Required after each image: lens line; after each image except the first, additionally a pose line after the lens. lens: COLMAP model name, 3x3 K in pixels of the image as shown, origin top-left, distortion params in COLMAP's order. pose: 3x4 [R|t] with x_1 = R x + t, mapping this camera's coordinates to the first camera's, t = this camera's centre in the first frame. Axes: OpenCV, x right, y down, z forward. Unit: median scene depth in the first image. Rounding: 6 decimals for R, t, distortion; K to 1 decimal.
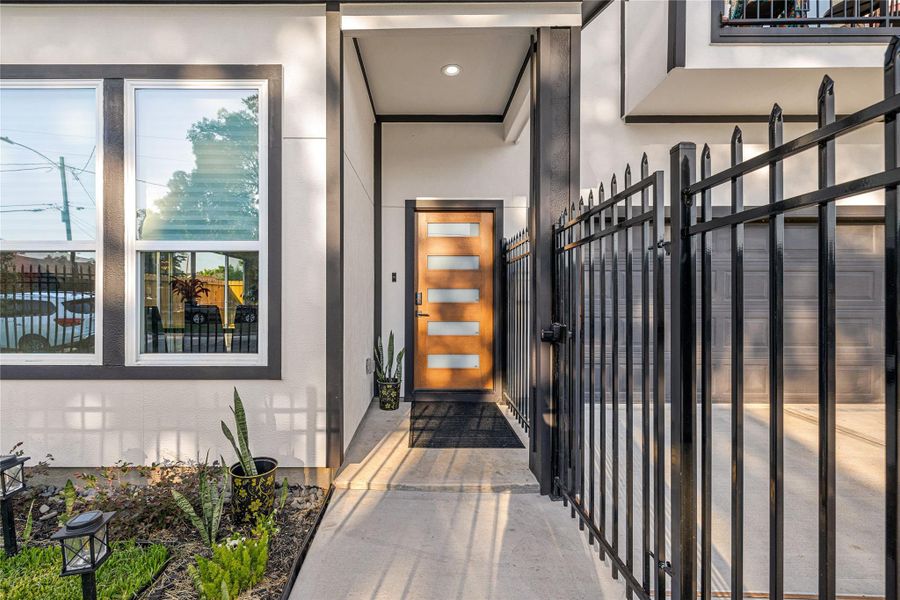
lens RADIAL K [[391.3, 0, 419.4], [0, 391.3, 298.7], [0, 0, 1]] dist [0.000549, 0.000166]
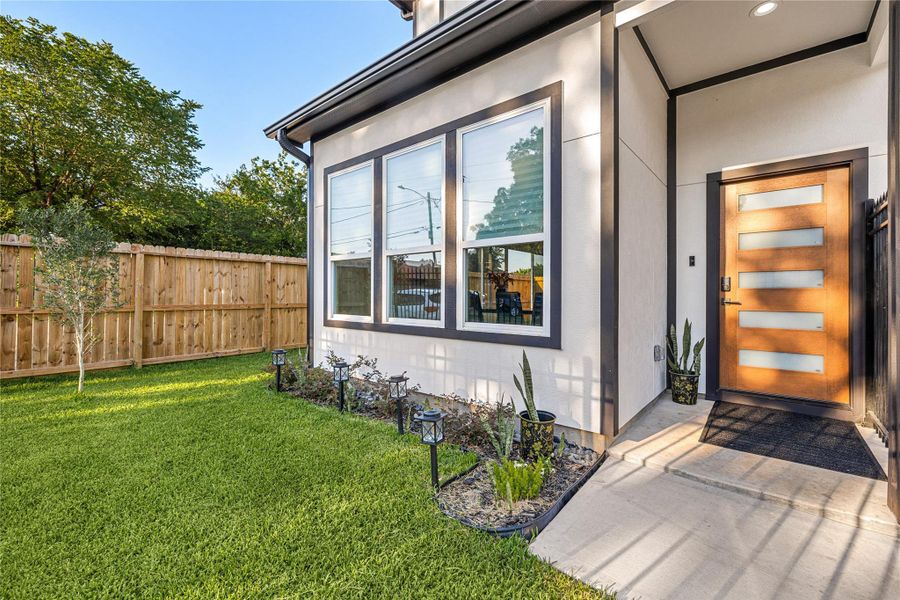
lens RADIAL K [[380.3, 0, 438.5], [0, 380.3, 299.2], [0, 0, 1]] dist [-0.007538, 0.000361]
pose [[0.755928, 0.009979, -0.654579, 0.108623], [-0.003535, 0.999931, 0.011162, 0.043515], [0.654646, -0.006124, 0.755911, -0.095446]]
